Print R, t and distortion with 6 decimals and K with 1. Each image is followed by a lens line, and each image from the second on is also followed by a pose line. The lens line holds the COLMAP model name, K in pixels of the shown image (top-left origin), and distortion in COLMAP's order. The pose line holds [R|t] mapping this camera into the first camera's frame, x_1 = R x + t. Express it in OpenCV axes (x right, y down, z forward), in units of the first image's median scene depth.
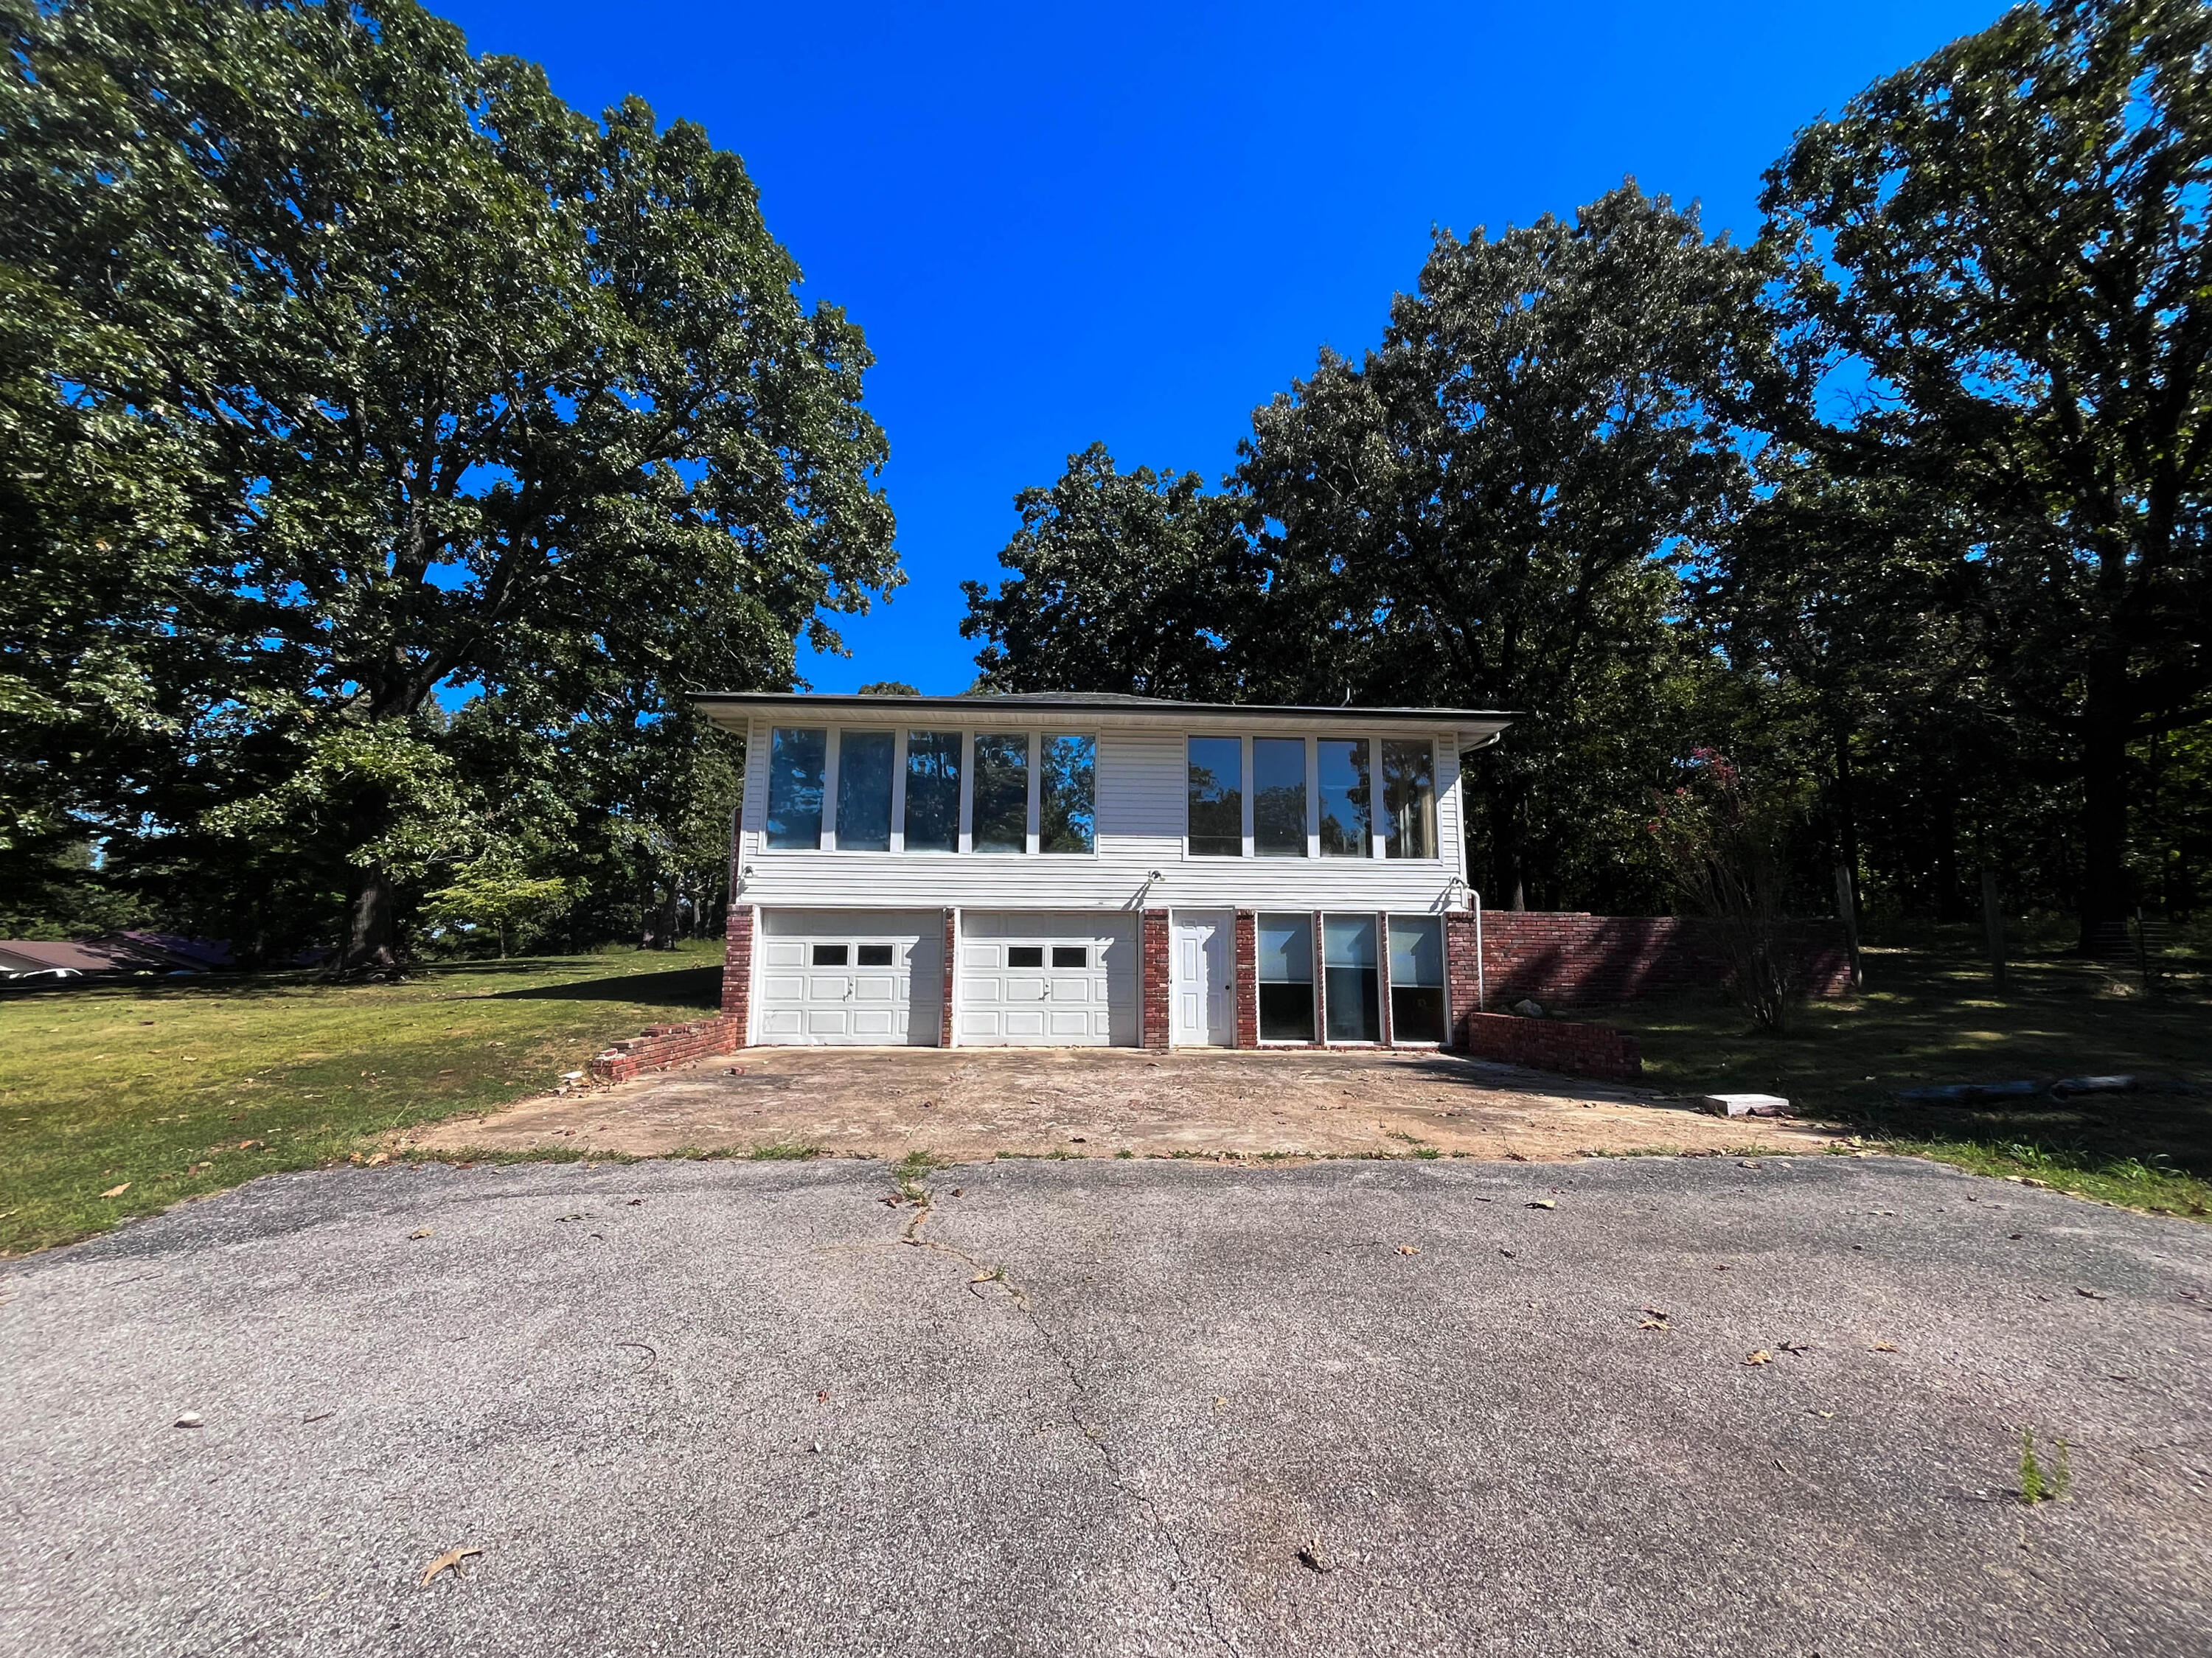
lens RADIAL K [[893.3, 0, 1103.2], [0, 893.3, 831.9], [0, 0, 1]] dist [-0.002031, -0.000227]
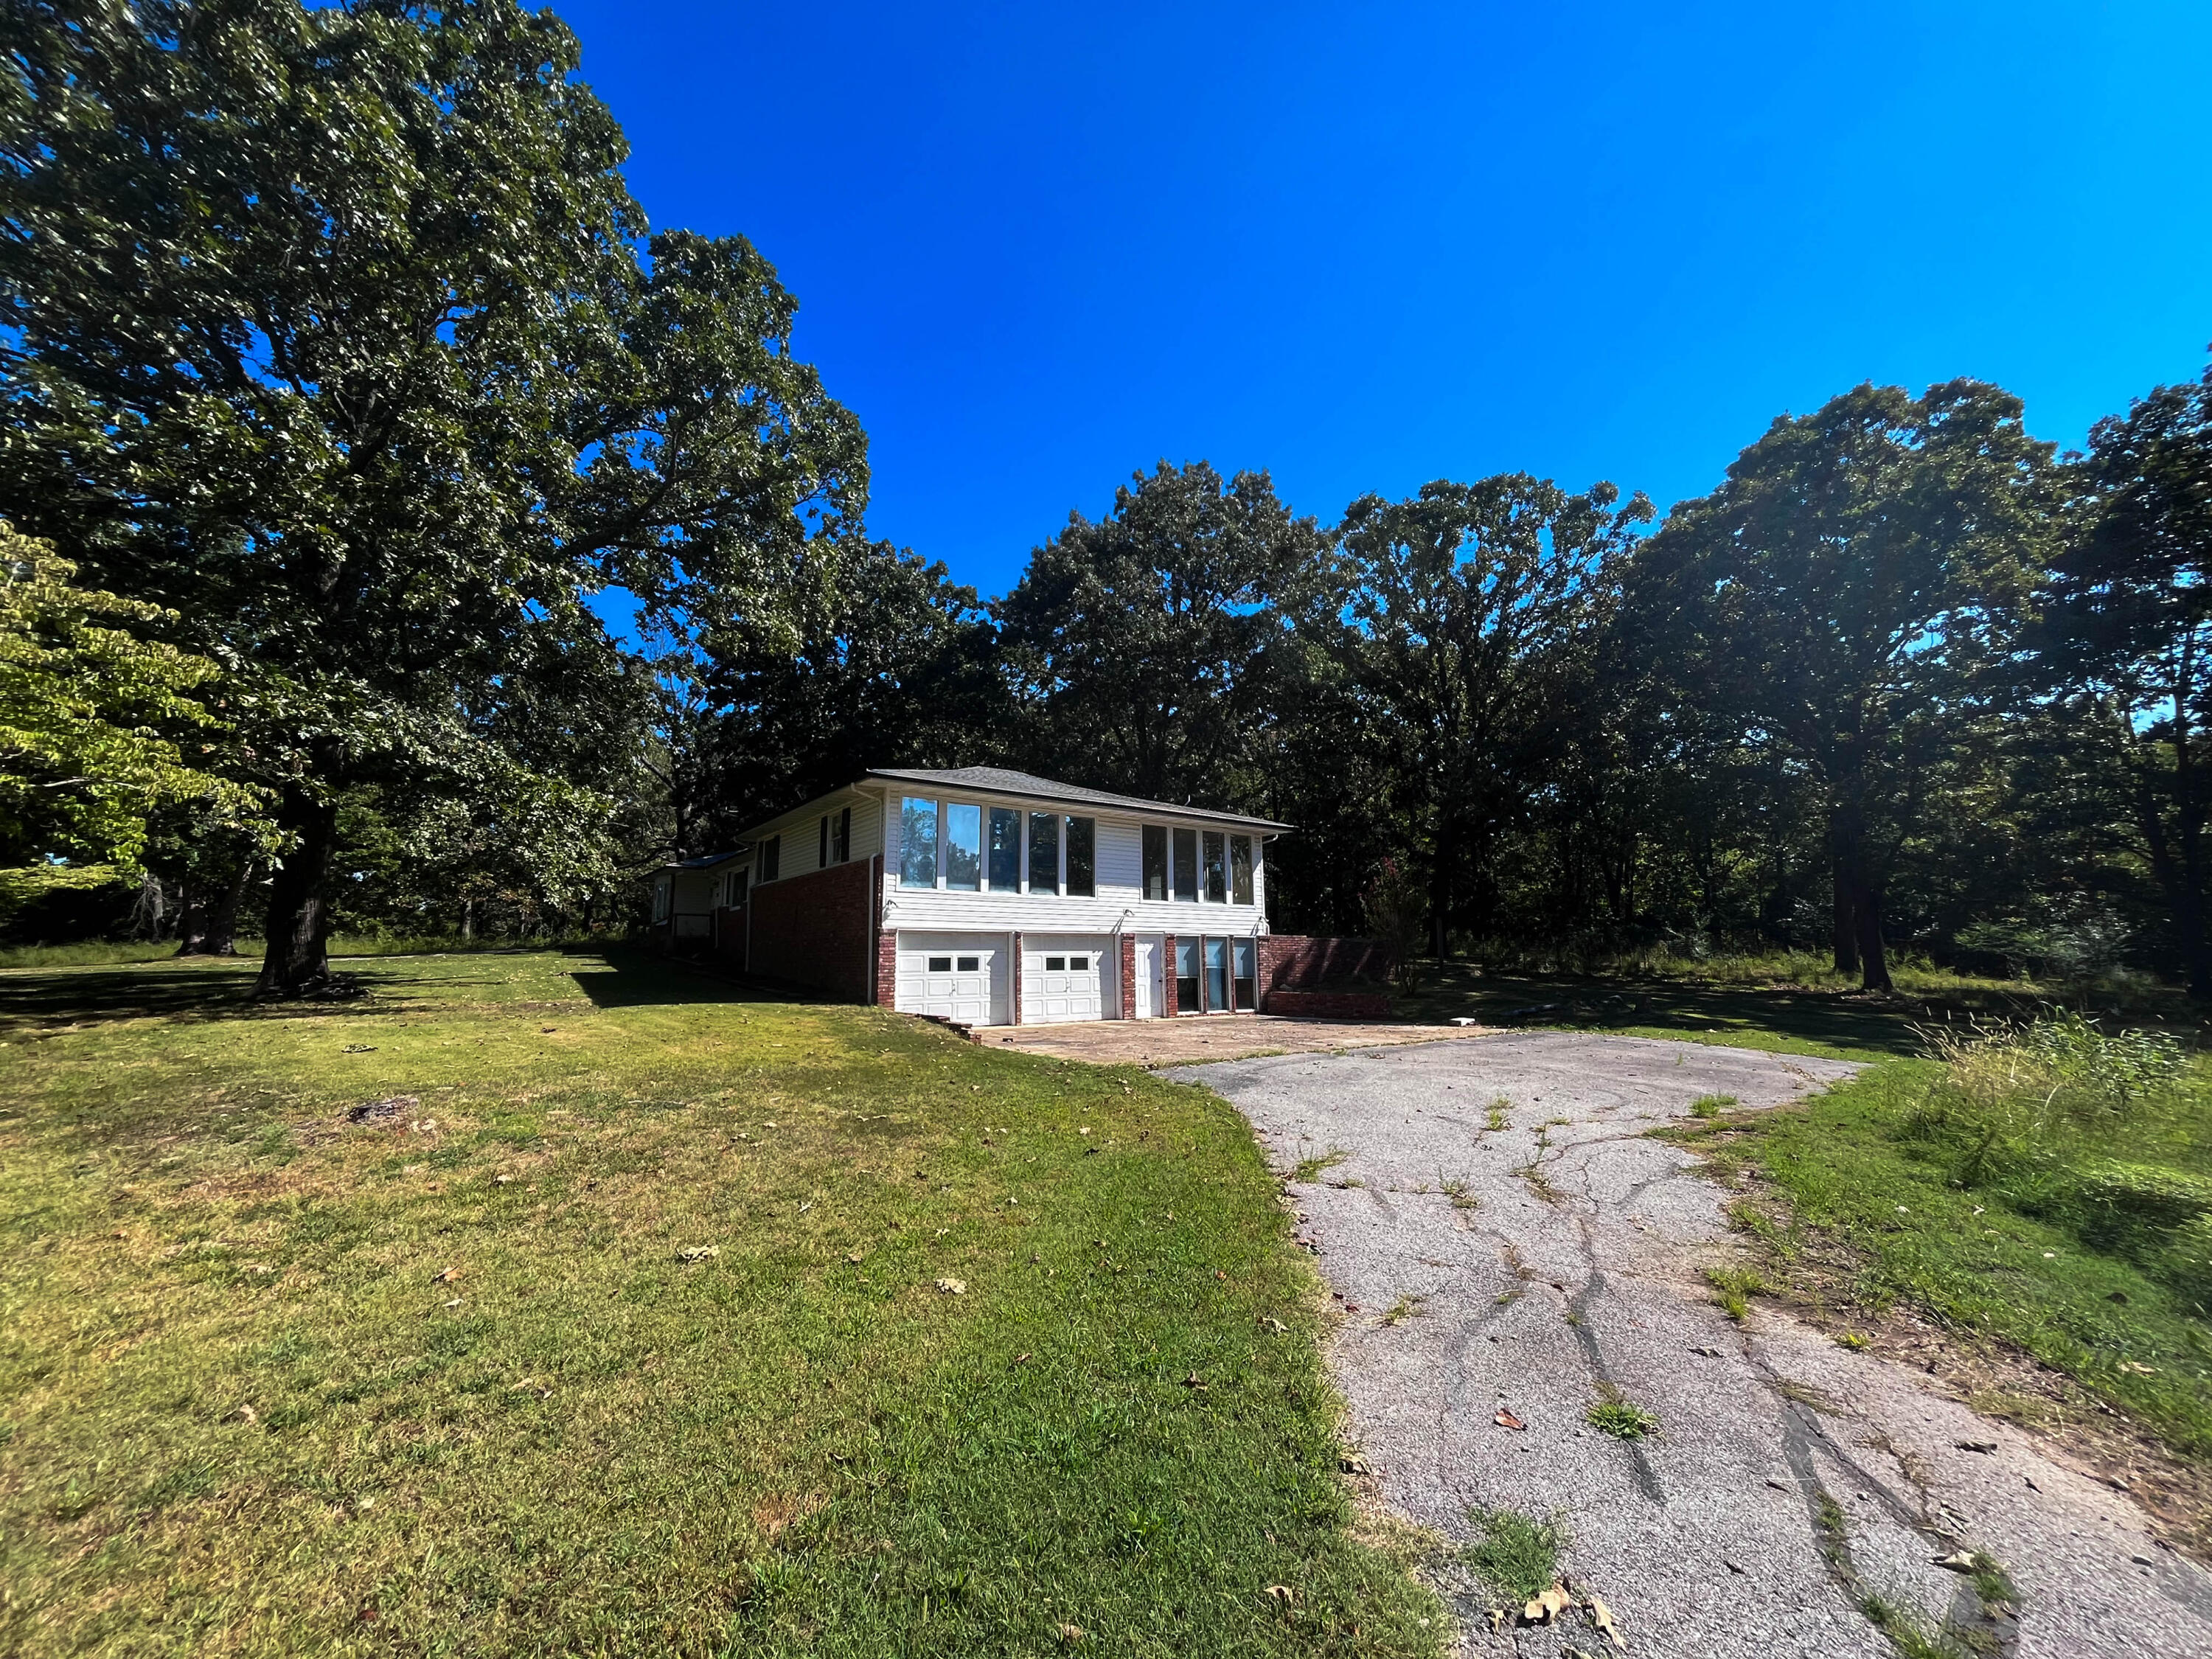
lens RADIAL K [[888.7, 0, 1105.8], [0, 888.7, 832.4], [0, 0, 1]] dist [-0.001204, -0.000938]
pose [[0.827103, 0.070204, 0.557648, -0.872922], [-0.068238, 0.997372, -0.024352, -0.051706], [-0.557893, -0.017911, 0.829720, -0.294998]]
